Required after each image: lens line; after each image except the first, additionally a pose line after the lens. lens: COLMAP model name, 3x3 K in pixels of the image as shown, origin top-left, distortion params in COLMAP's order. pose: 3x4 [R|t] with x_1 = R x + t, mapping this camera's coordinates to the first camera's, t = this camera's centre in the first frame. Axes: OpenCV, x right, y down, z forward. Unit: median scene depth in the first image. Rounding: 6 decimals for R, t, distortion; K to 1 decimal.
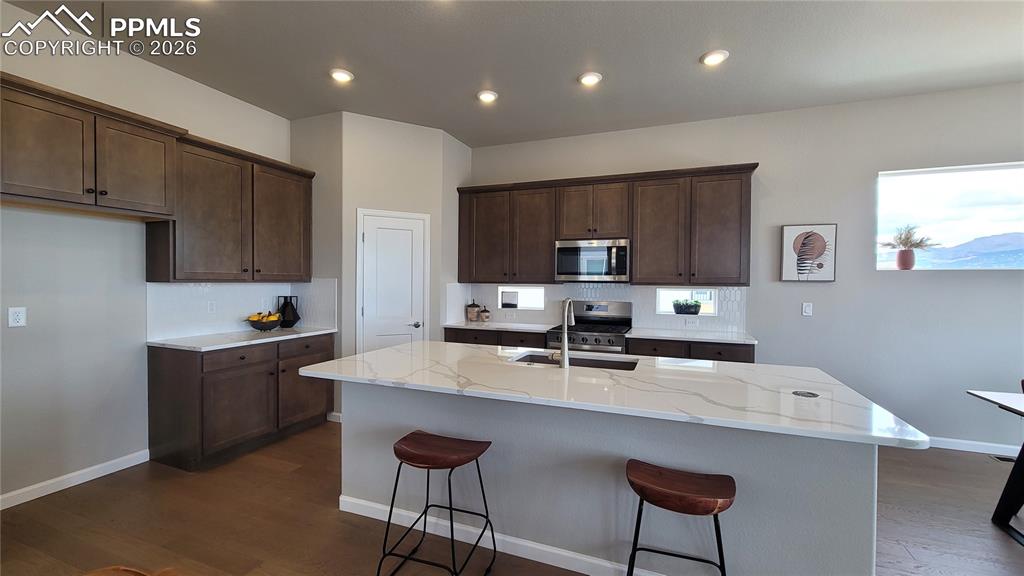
lens RADIAL K [[416.2, 0, 517.5], [0, 416.2, 288.4], [0, 0, 1]] dist [-0.001525, -0.000739]
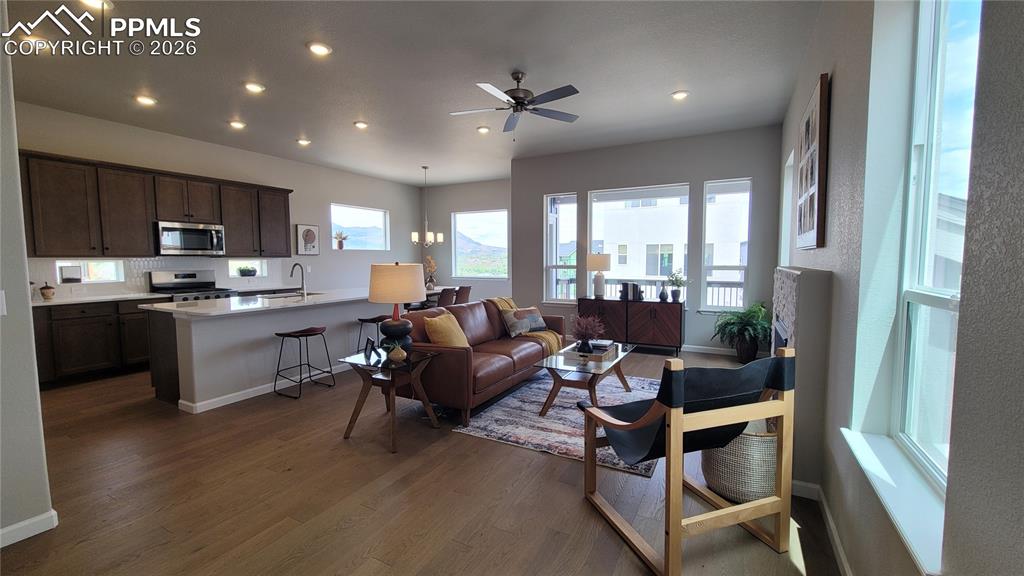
lens RADIAL K [[416.2, 0, 508.3], [0, 416.2, 290.9], [0, 0, 1]] dist [-0.001525, -0.000739]
pose [[0.147508, -0.087450, 0.985187, -1.002599], [0.017833, 0.996157, 0.085753, 0.001115], [-0.988900, 0.004920, 0.148501, -0.186136]]
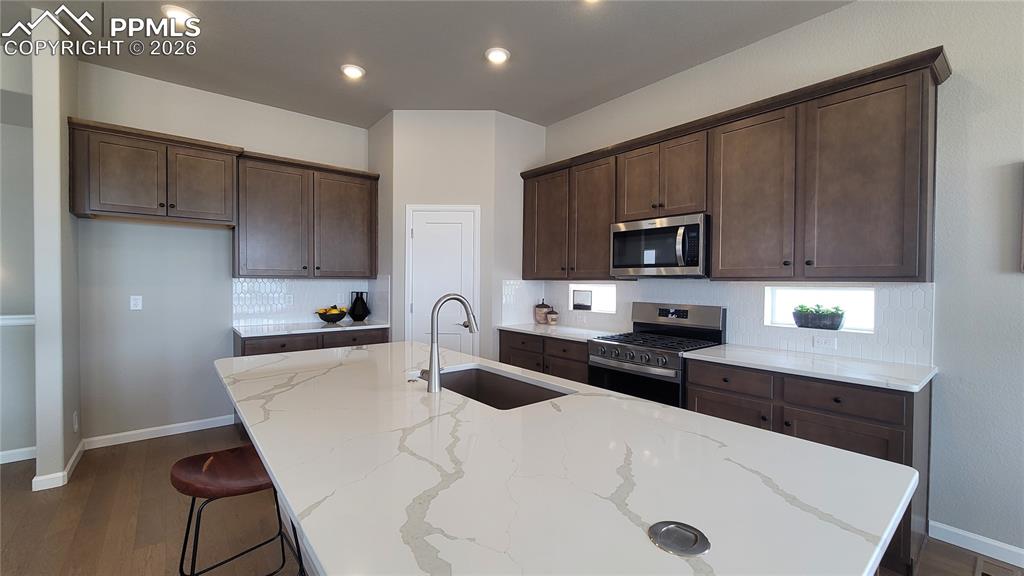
lens RADIAL K [[416.2, 0, 512.9], [0, 416.2, 288.7], [0, 0, 1]] dist [-0.001525, -0.000739]
pose [[0.873236, 0.007025, -0.487247, 0.322395], [-0.008766, 0.999961, -0.001293, 0.008354], [0.487218, 0.005400, 0.873263, 0.249801]]
